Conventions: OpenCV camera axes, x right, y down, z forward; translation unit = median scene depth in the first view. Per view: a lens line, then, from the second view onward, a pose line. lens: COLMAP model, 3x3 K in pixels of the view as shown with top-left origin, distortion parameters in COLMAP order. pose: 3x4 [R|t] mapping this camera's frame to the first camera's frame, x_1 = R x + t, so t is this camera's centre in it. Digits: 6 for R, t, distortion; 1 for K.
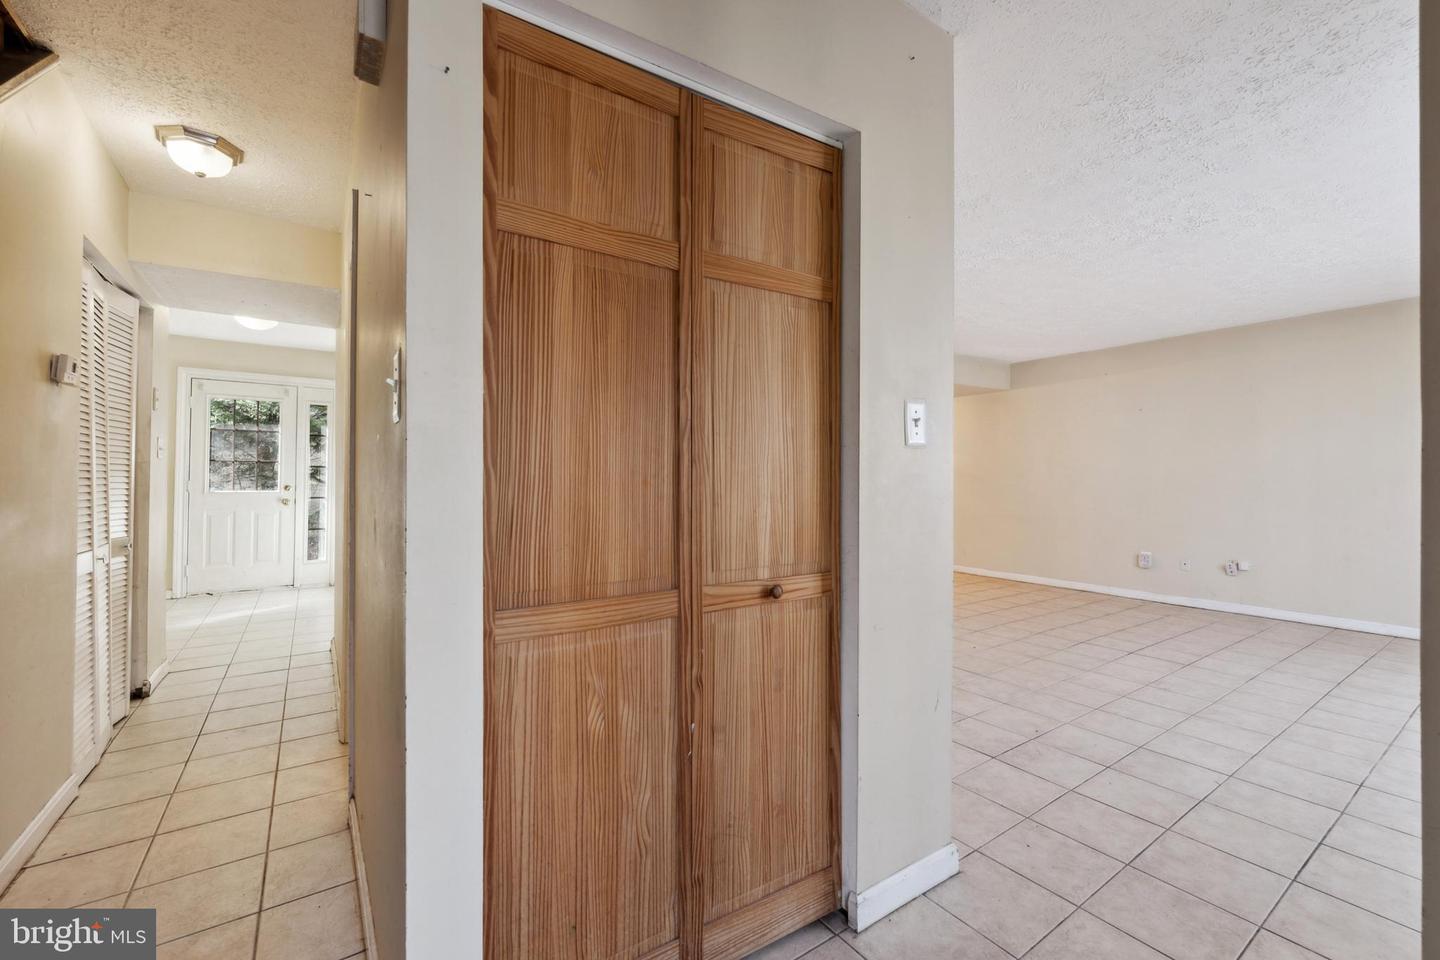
lens RADIAL K [[591.2, 0, 717.8], [0, 591.2, 486.4], [0, 0, 1]] dist [0.001398, -0.000253]
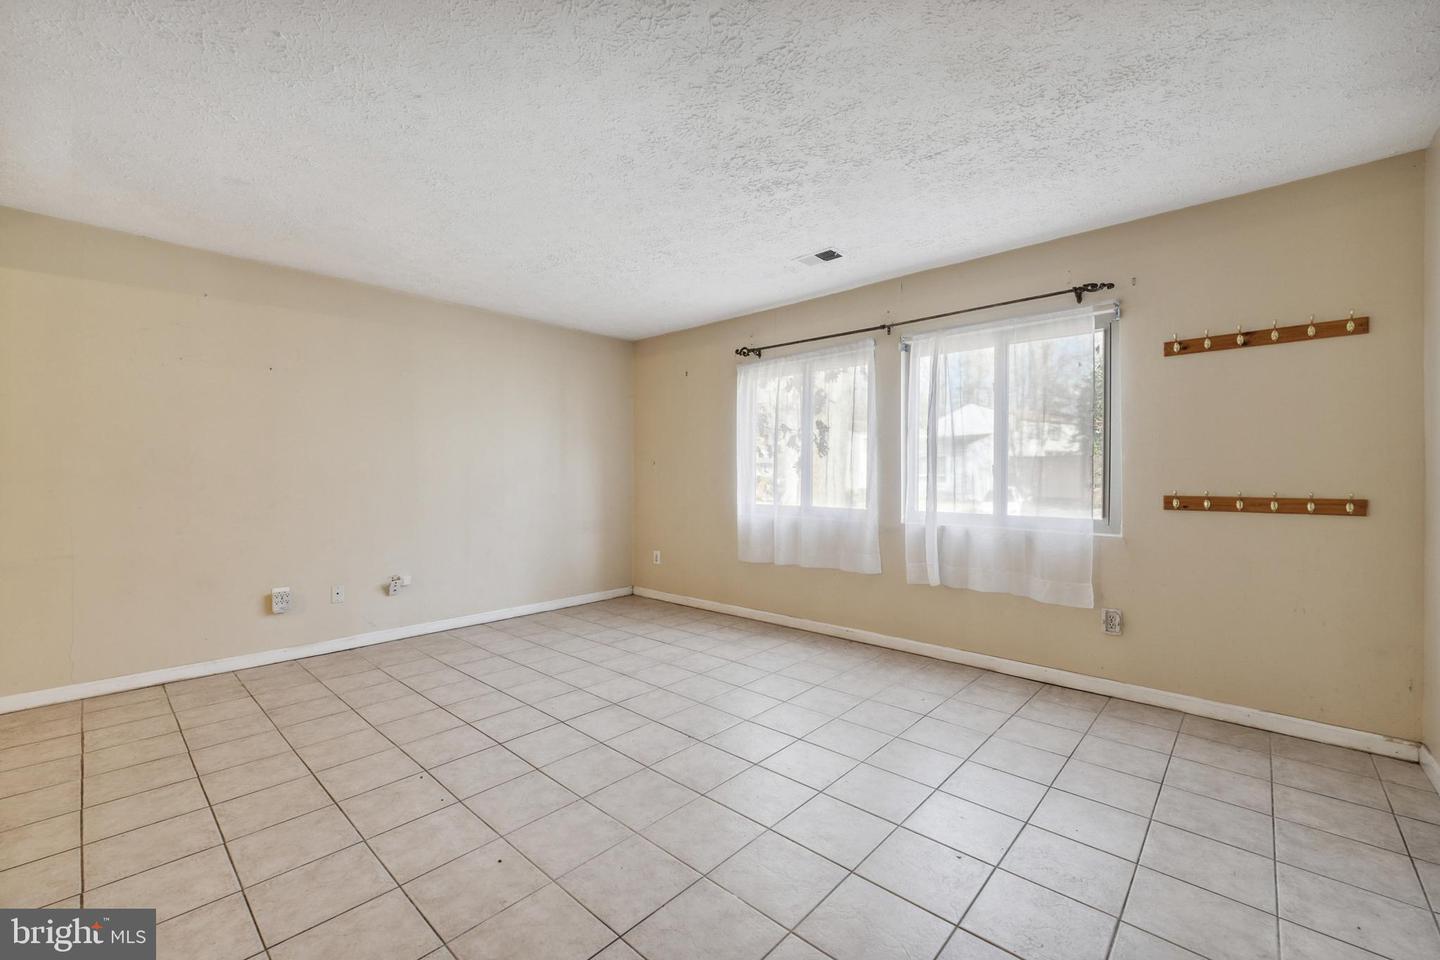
lens RADIAL K [[591.2, 0, 719.7], [0, 591.2, 480.8], [0, 0, 1]] dist [0.001398, -0.000253]
pose [[-0.230187, -0.003368, 0.973141, -0.013939], [0.012715, 0.999898, 0.006468, -0.003511], [-0.973063, 0.013862, -0.230120, 0.725649]]
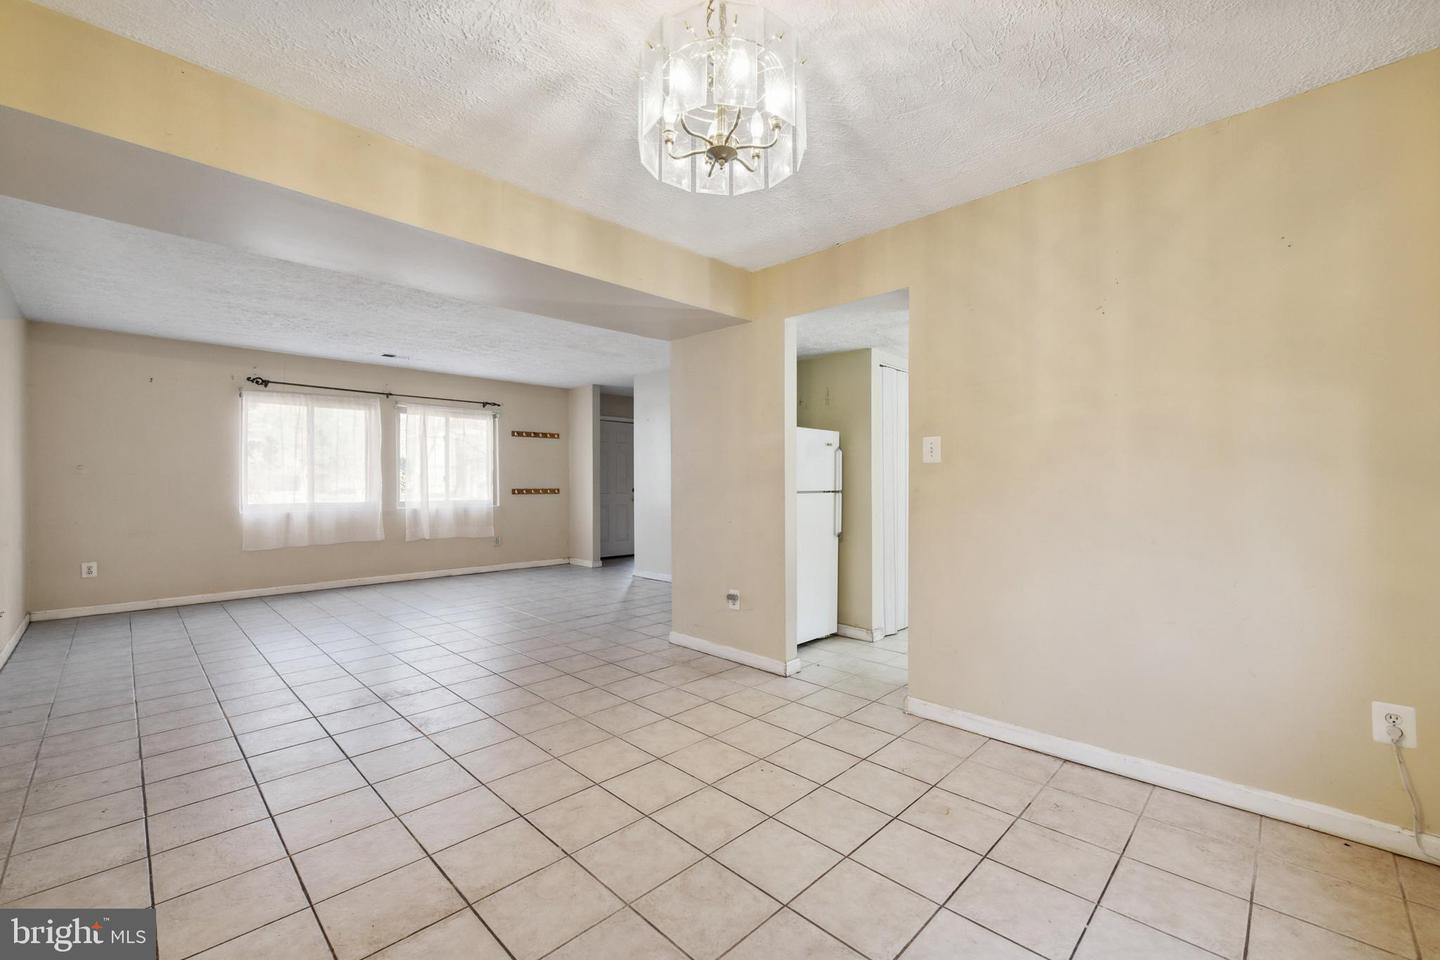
lens RADIAL K [[591.2, 0, 721.6], [0, 591.2, 482.9], [0, 0, 1]] dist [0.001398, -0.000253]
pose [[-0.980916, 0.003338, -0.194403, 0.205908], [0.000314, 0.999879, 0.015584, -0.018102], [0.194431, 0.015225, -0.980798, 1.722038]]
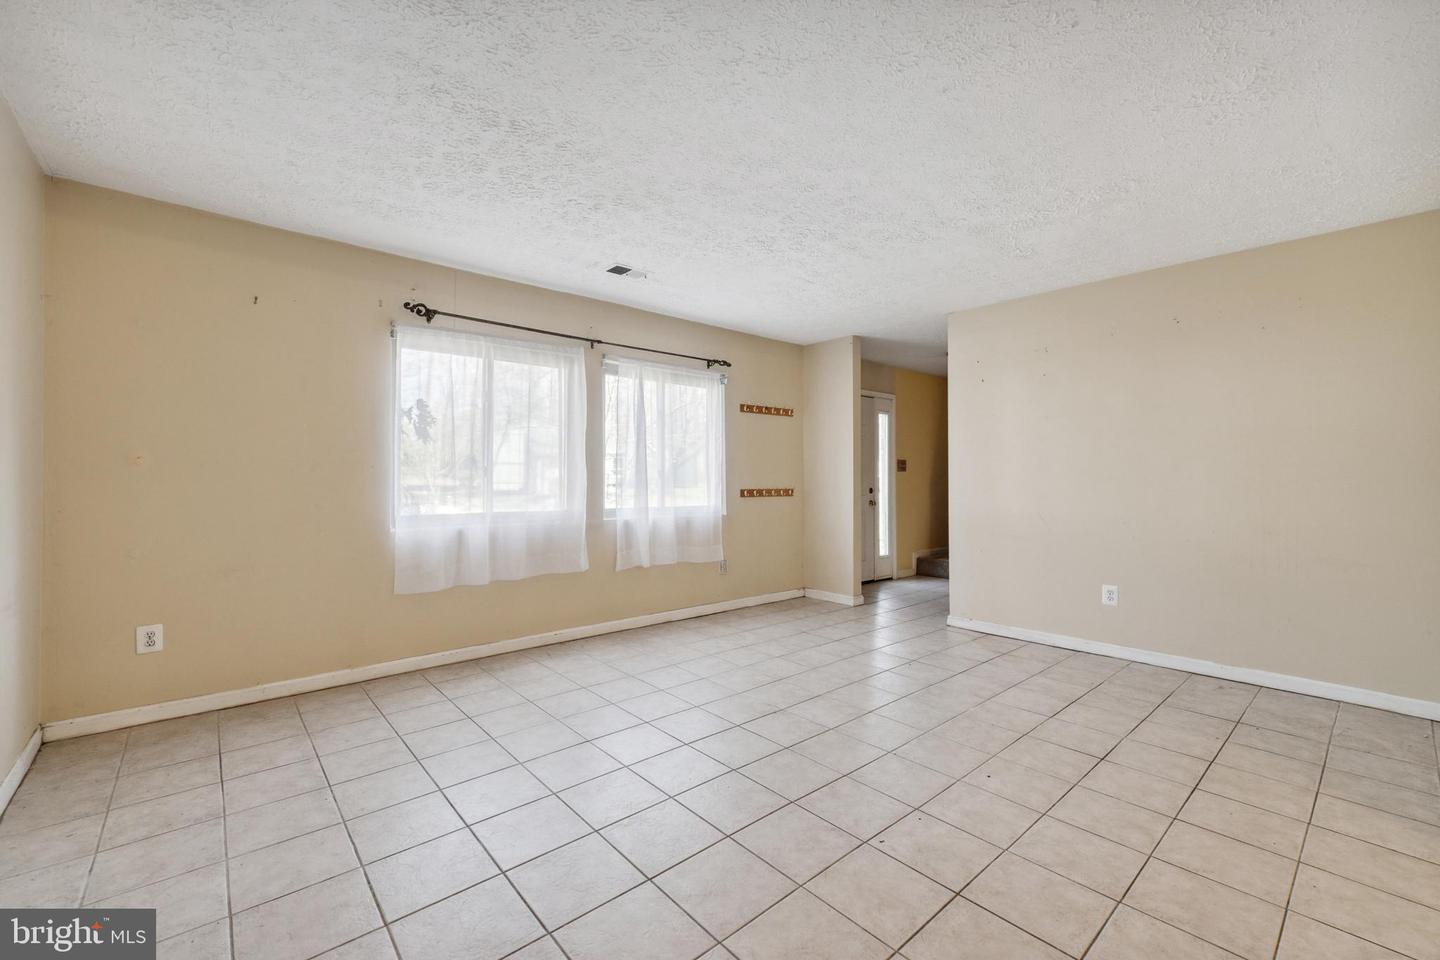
lens RADIAL K [[591.2, 0, 722.7], [0, 591.2, 475.8], [0, 0, 1]] dist [0.001398, -0.000253]
pose [[-0.992330, 0.000568, -0.123619, 0.581290], [-0.000503, 0.999963, 0.008632, -0.012094], [0.123619, 0.008628, -0.992292, 1.172868]]
